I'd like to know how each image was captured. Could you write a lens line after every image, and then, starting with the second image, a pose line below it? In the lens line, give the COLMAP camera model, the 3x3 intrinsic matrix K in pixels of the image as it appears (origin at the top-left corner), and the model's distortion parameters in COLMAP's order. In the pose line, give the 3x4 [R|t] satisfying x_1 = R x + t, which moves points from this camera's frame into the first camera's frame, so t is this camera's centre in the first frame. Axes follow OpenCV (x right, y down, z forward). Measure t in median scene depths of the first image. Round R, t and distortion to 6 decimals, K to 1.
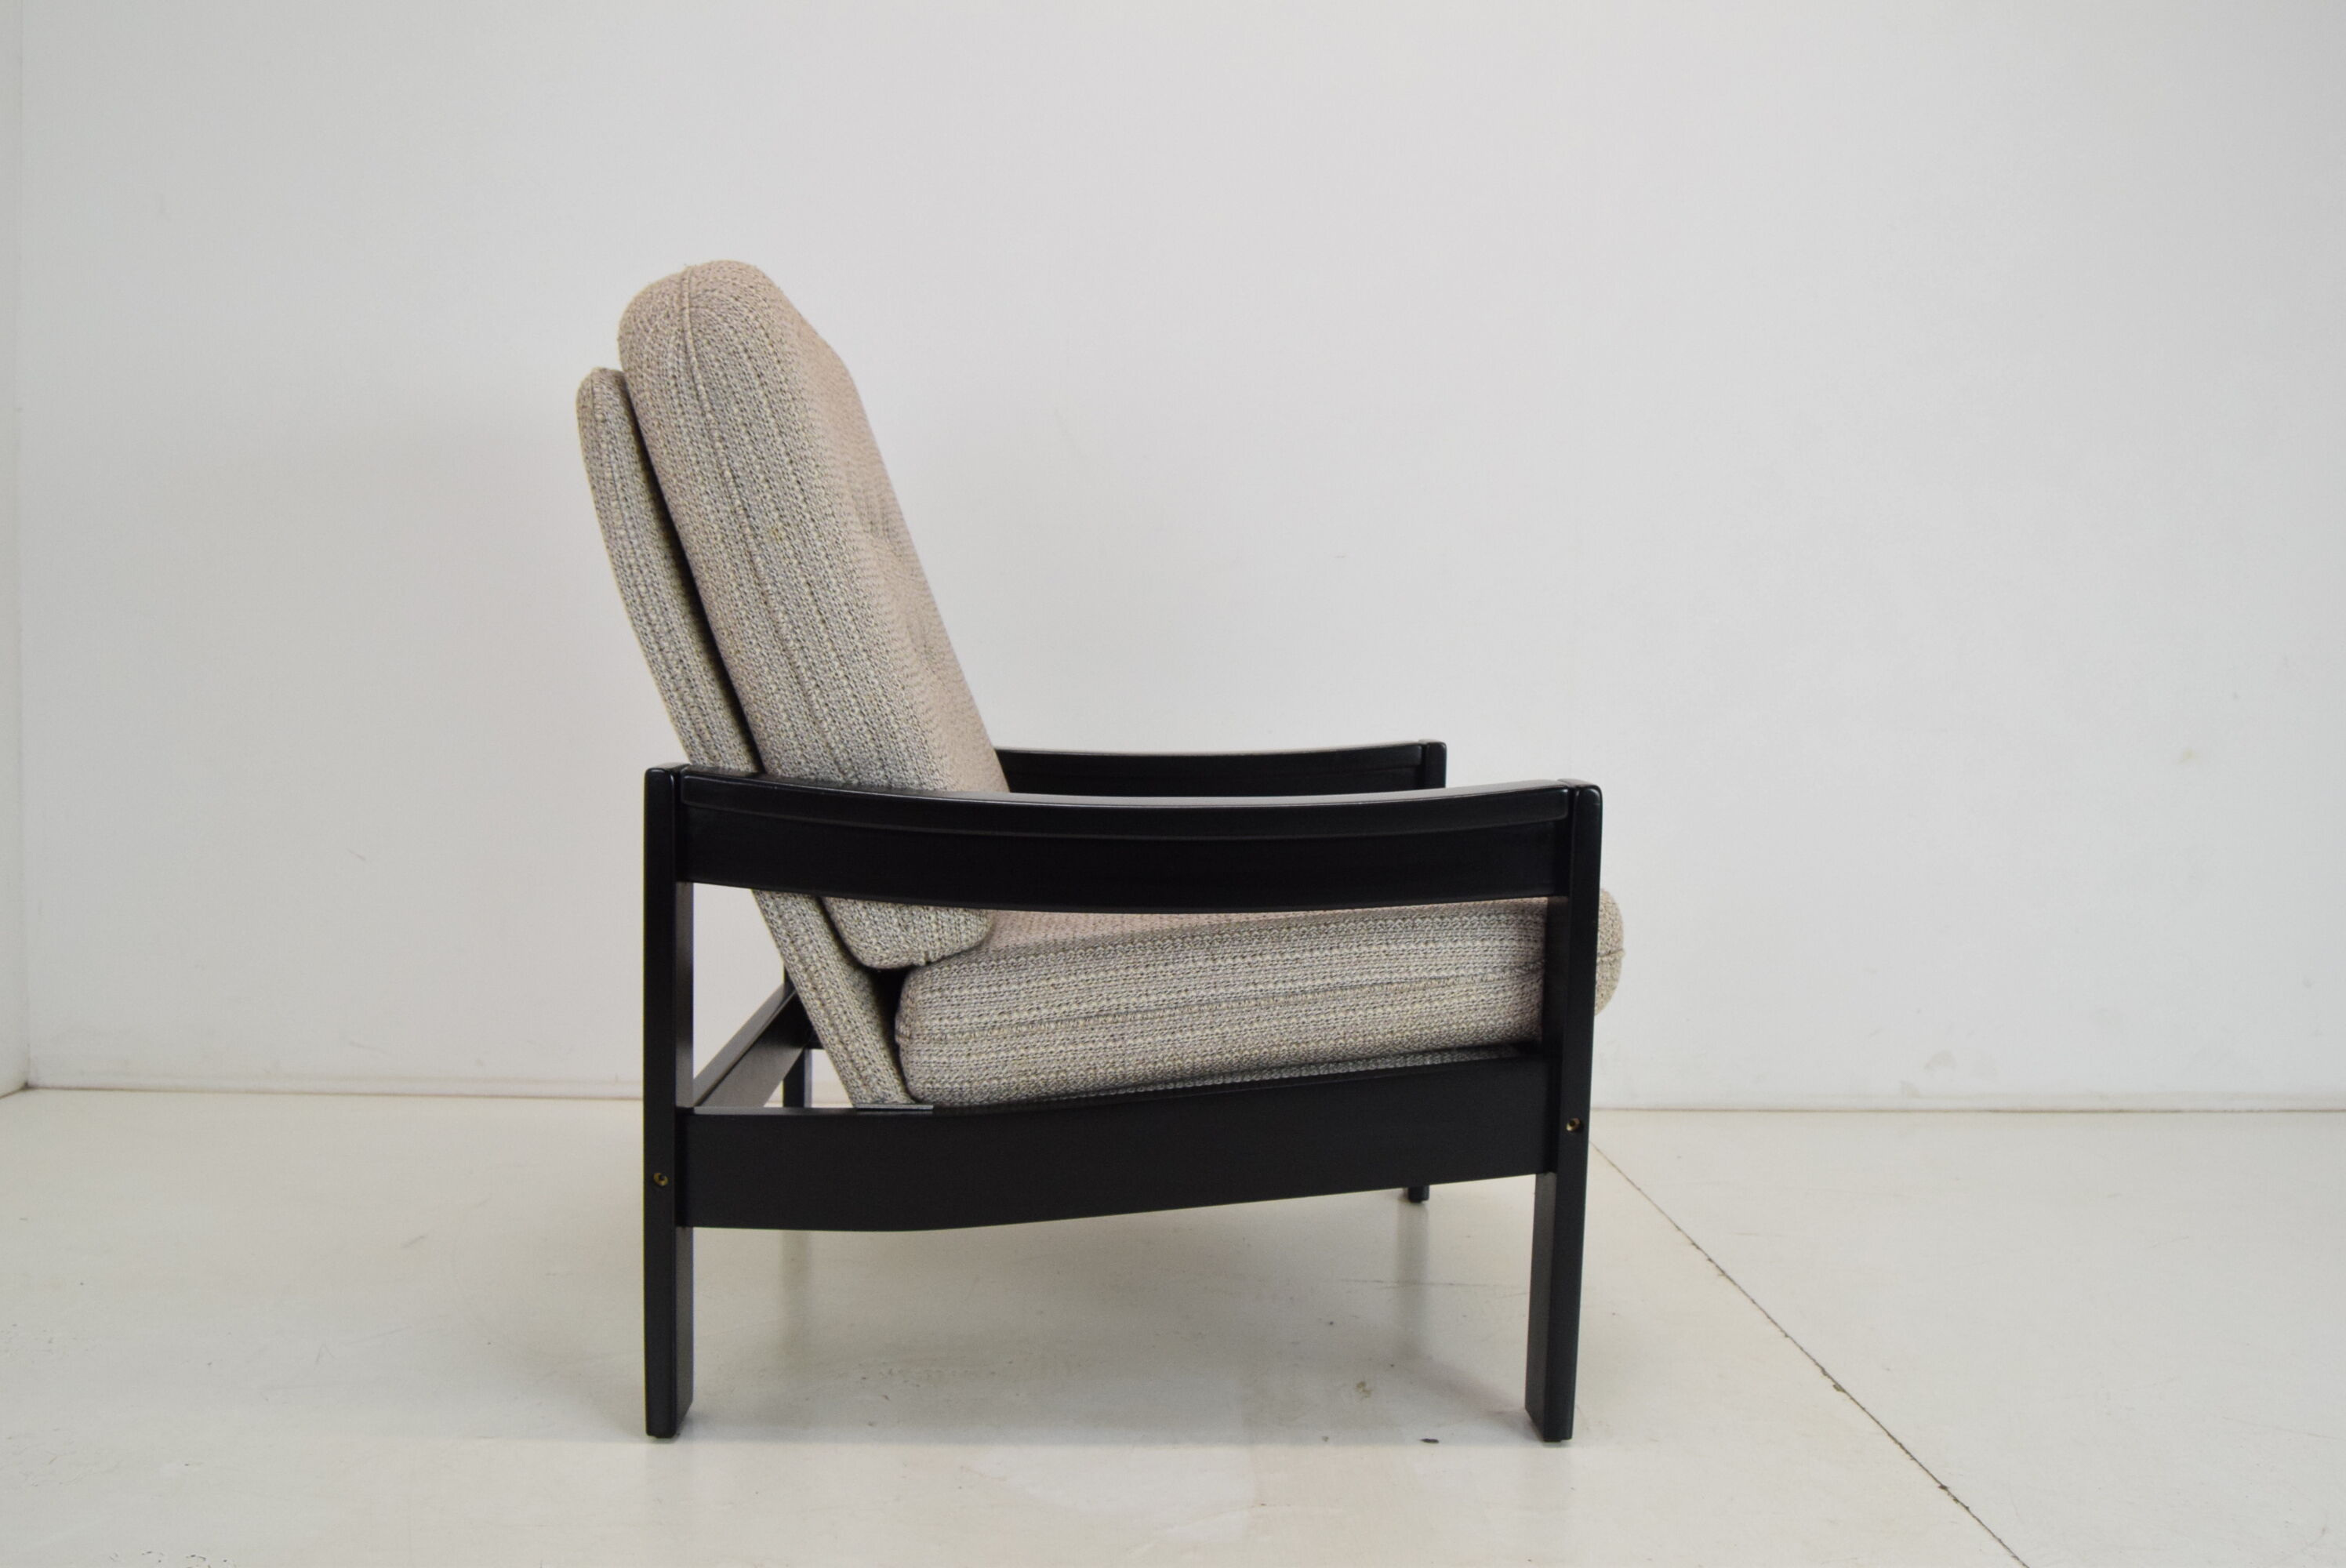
lens RADIAL K [[1976.9, 0, 1173.0], [0, 1976.9, 784.0], [0, 0, 1]] dist [-0.080612, 0.021417]
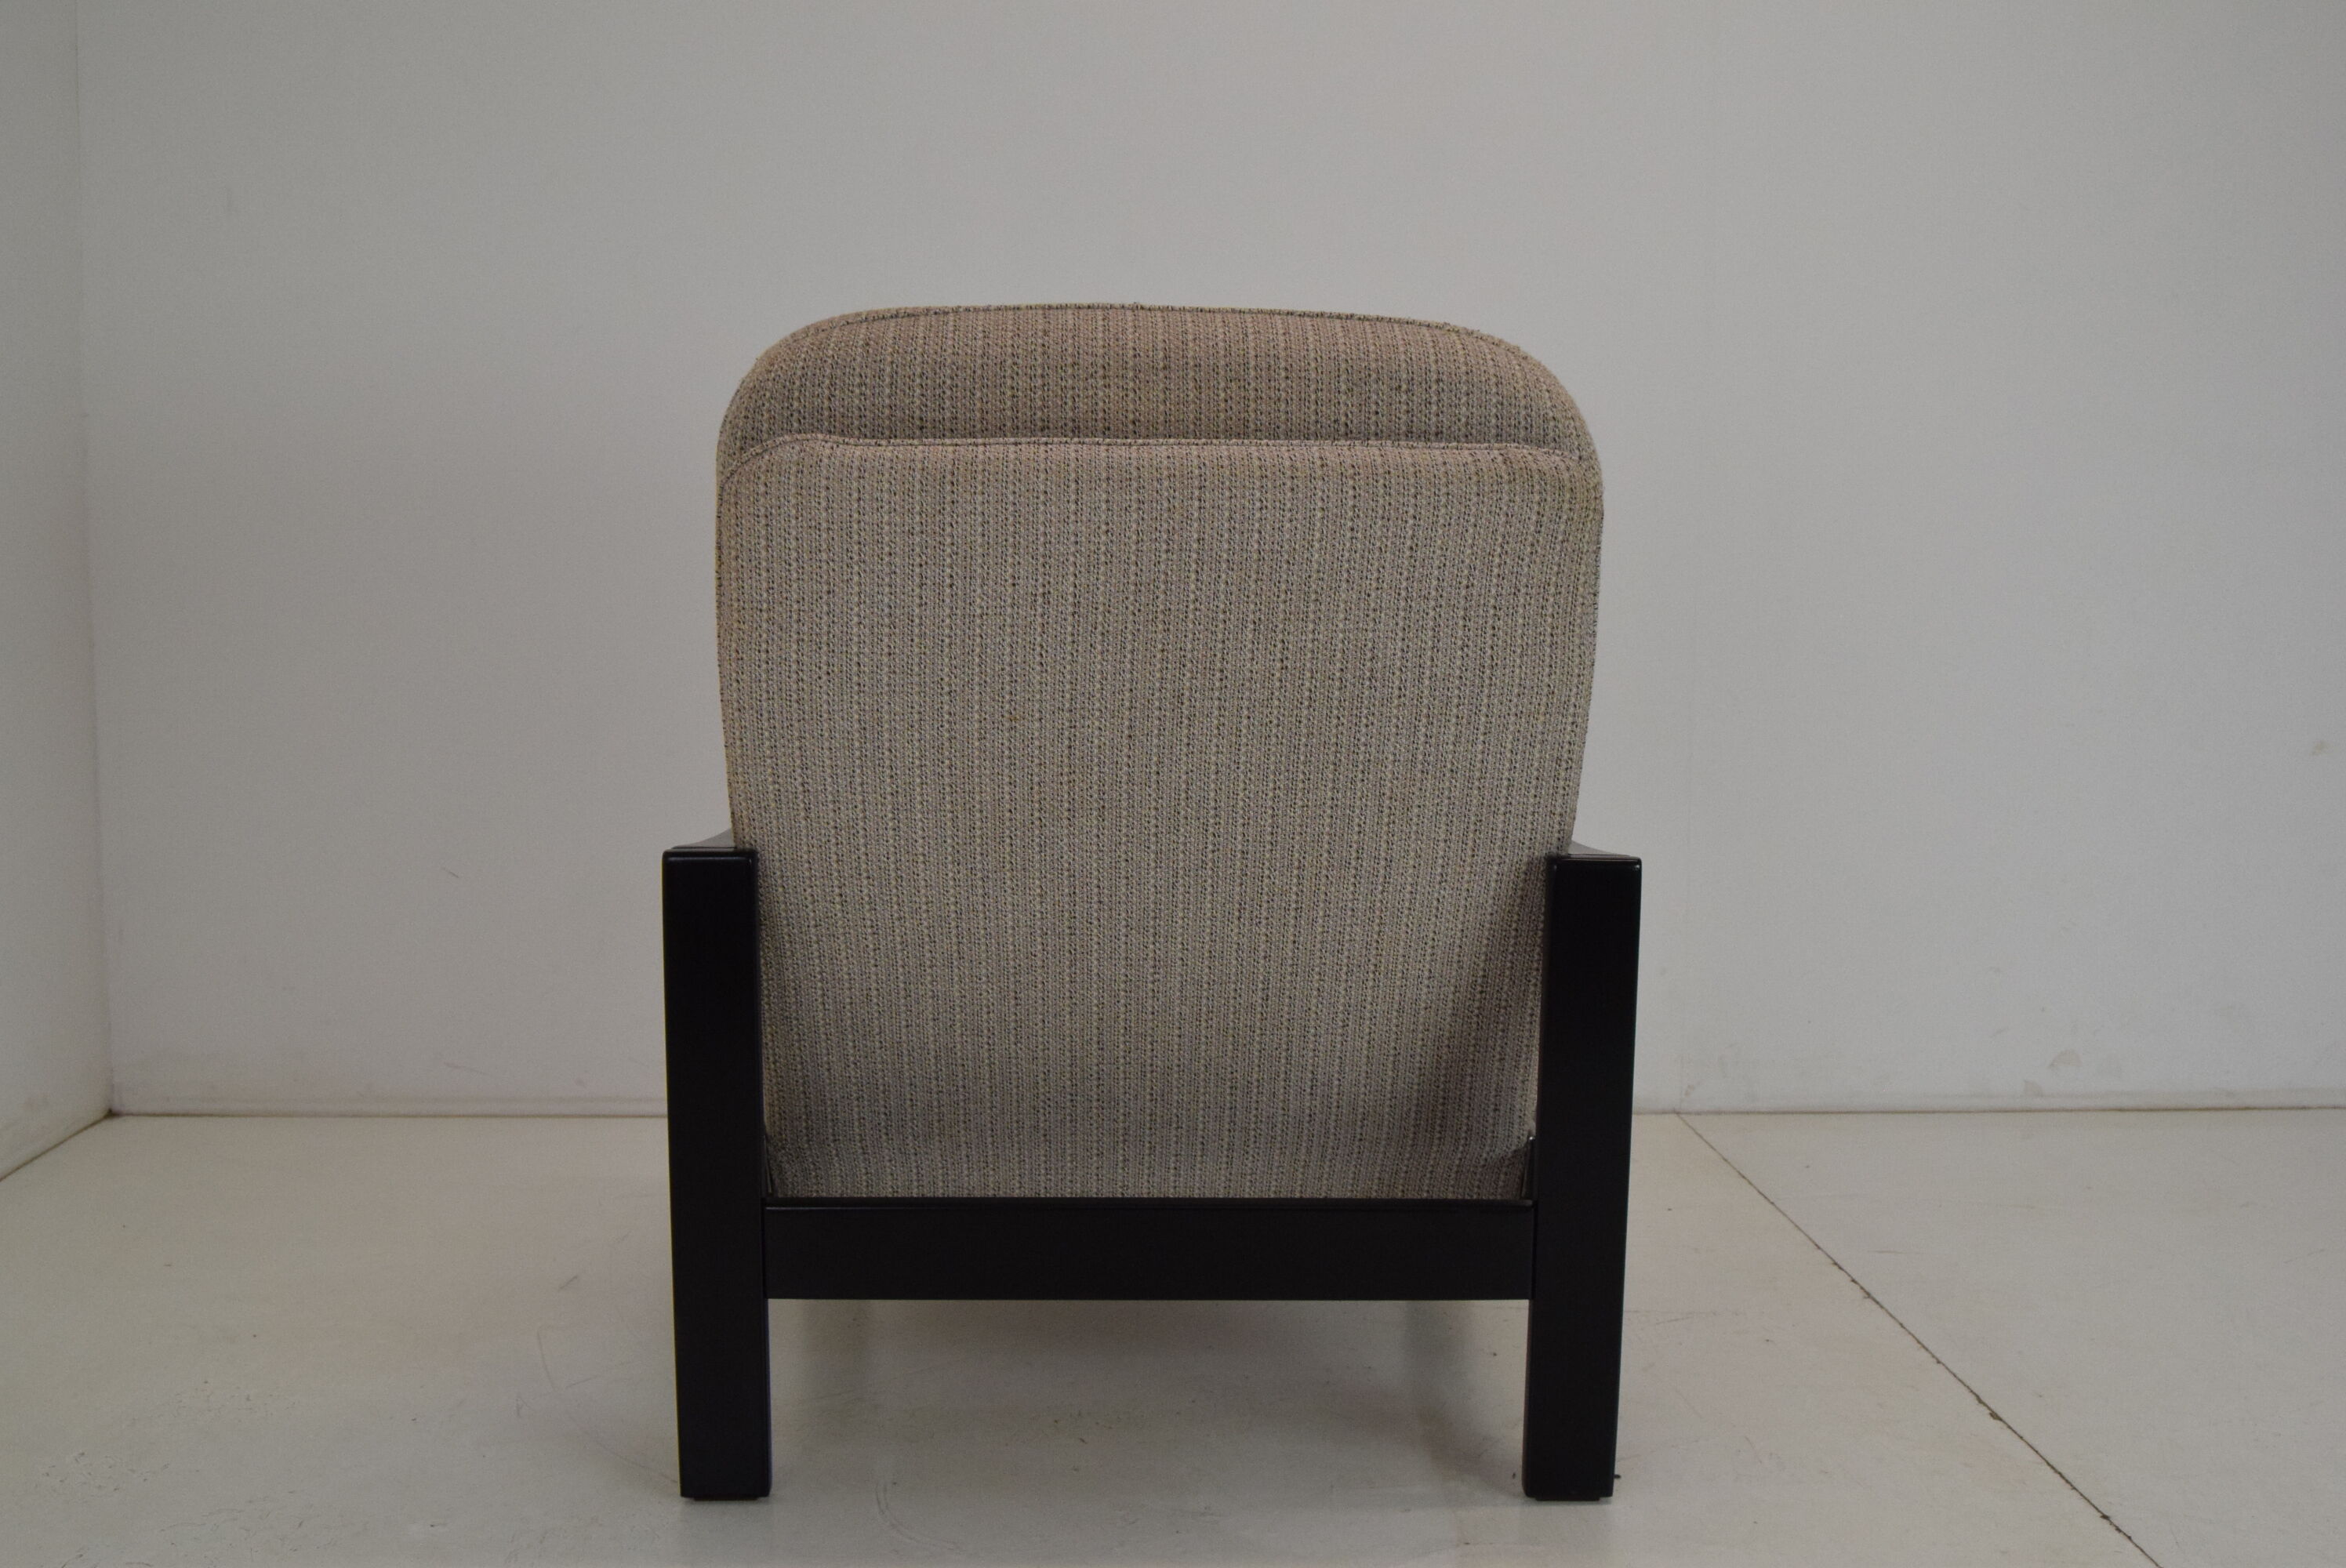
lens RADIAL K [[2189.7, 0, 1178.6], [0, 2189.7, 779.3], [0, 0, 1]] dist [-0.071538, 0.014871]
pose [[0.999920, -0.010346, 0.007212, -0.104463], [0.010031, 0.999050, 0.042404, -0.087340], [-0.007644, -0.042329, 0.999075, -0.139029]]
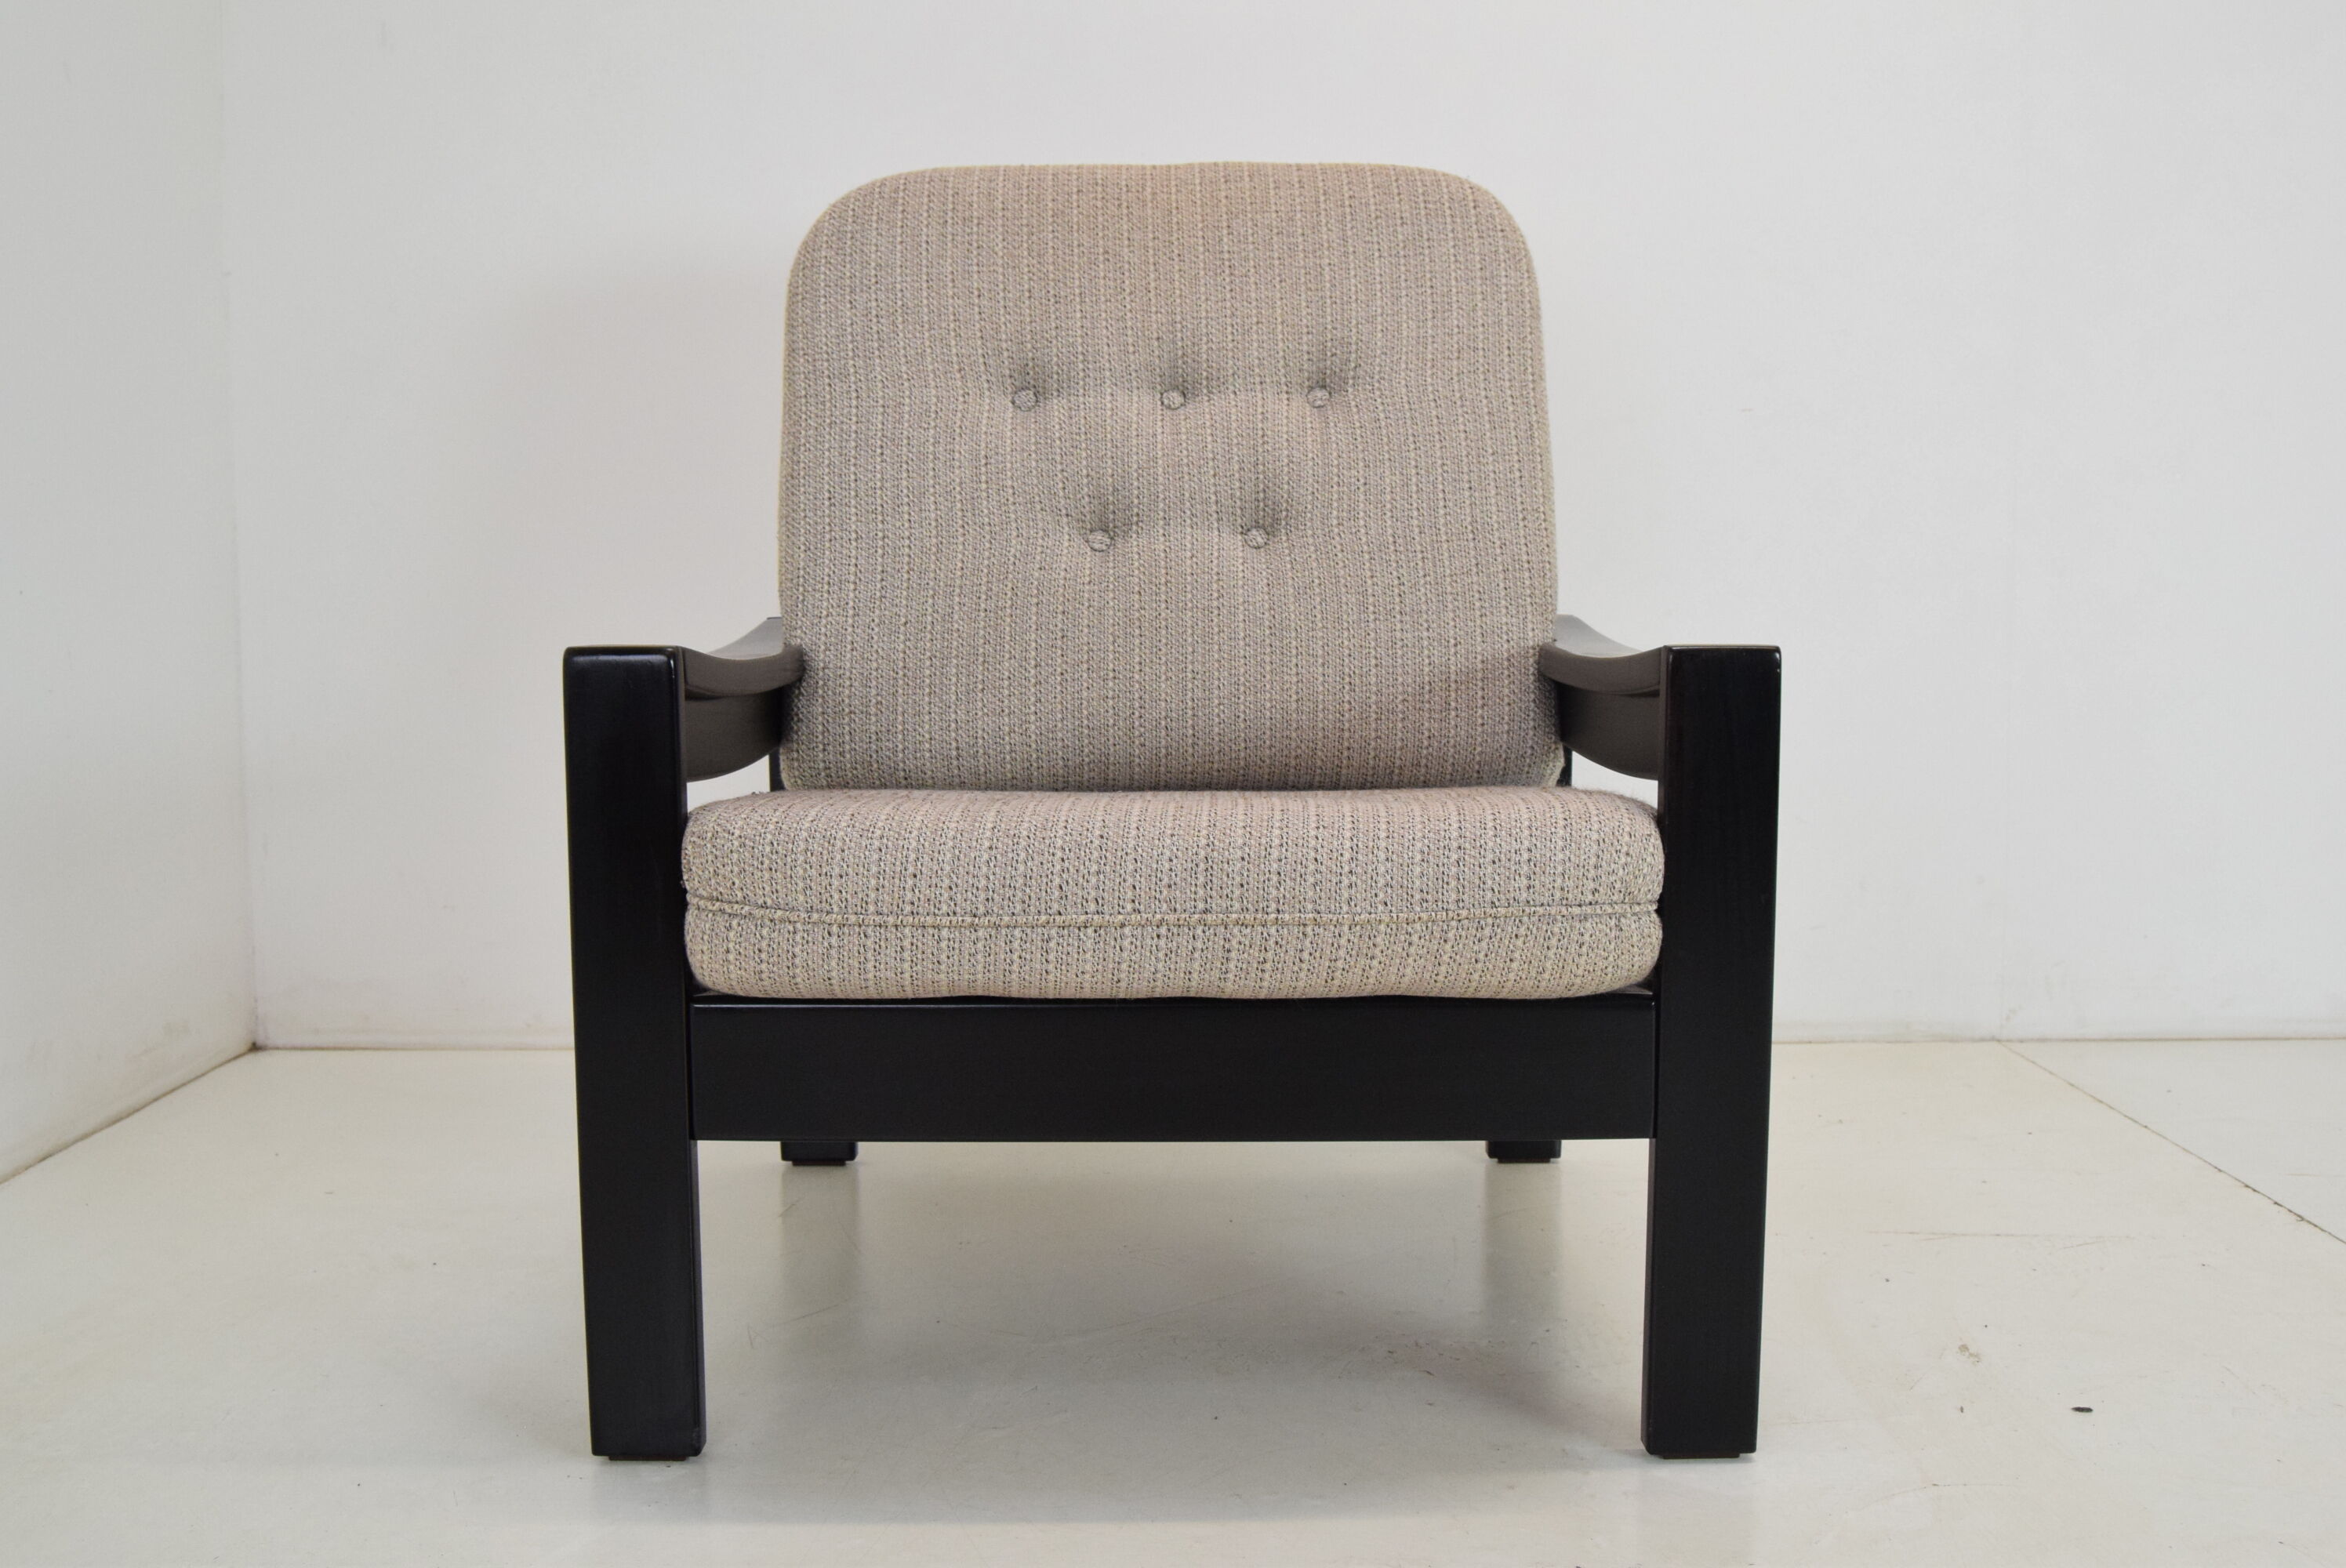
lens RADIAL K [[2200.8, 0, 1178.4], [0, 2200.8, 777.3], [0, 0, 1]] dist [-0.072576, 0.020577]
pose [[0.999124, -0.019132, -0.037229, -0.224455], [0.020258, 0.999342, 0.030094, 0.020714], [0.036628, -0.030822, 0.998854, 0.043191]]
